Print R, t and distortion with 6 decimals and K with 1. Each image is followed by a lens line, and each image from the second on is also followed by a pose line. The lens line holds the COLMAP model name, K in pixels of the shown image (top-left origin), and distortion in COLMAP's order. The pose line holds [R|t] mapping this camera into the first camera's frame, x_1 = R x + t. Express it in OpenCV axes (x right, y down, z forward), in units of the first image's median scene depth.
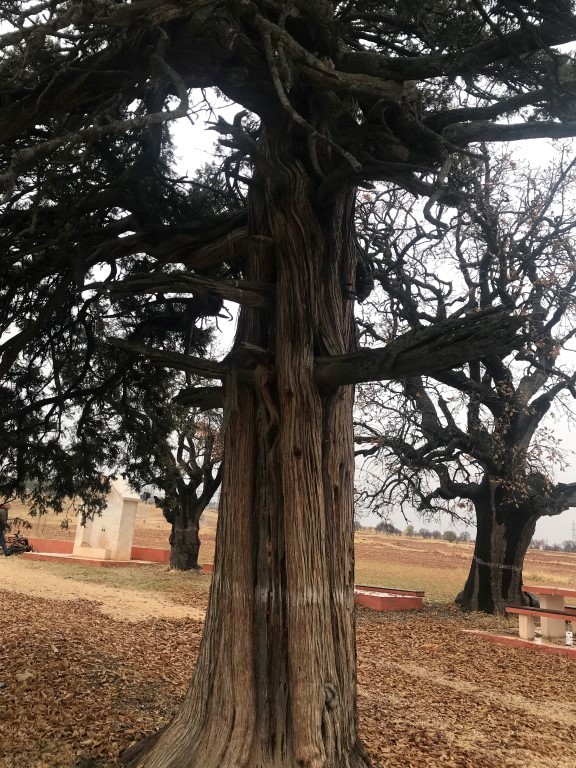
lens RADIAL K [[631.7, 0, 288.0], [0, 631.7, 384.0], [0, 0, 1]] dist [0.025431, -0.001436]
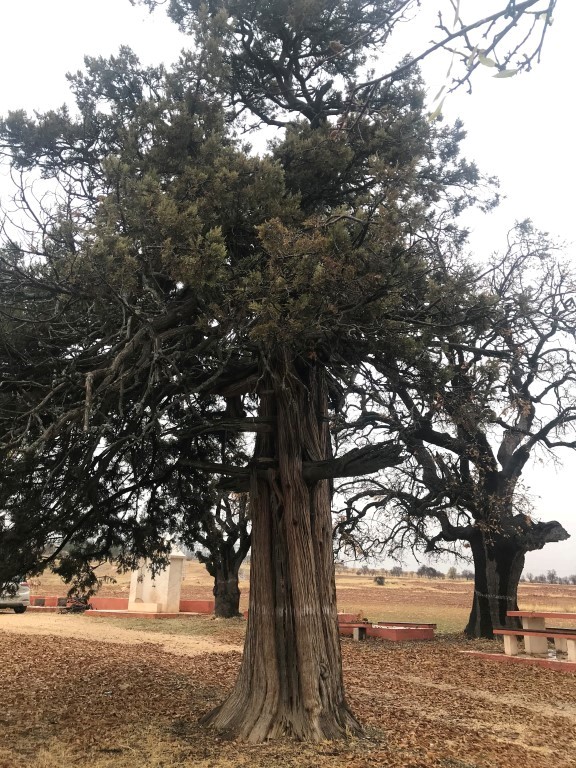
lens RADIAL K [[629.5, 0, 288.0], [0, 629.5, 384.0], [0, 0, 1]] dist [0.029510, -0.003161]
pose [[0.996700, -0.069346, -0.042203, 0.047757], [0.065997, 0.994909, -0.076160, -0.067497], [0.047269, 0.073123, 0.996202, -0.353583]]
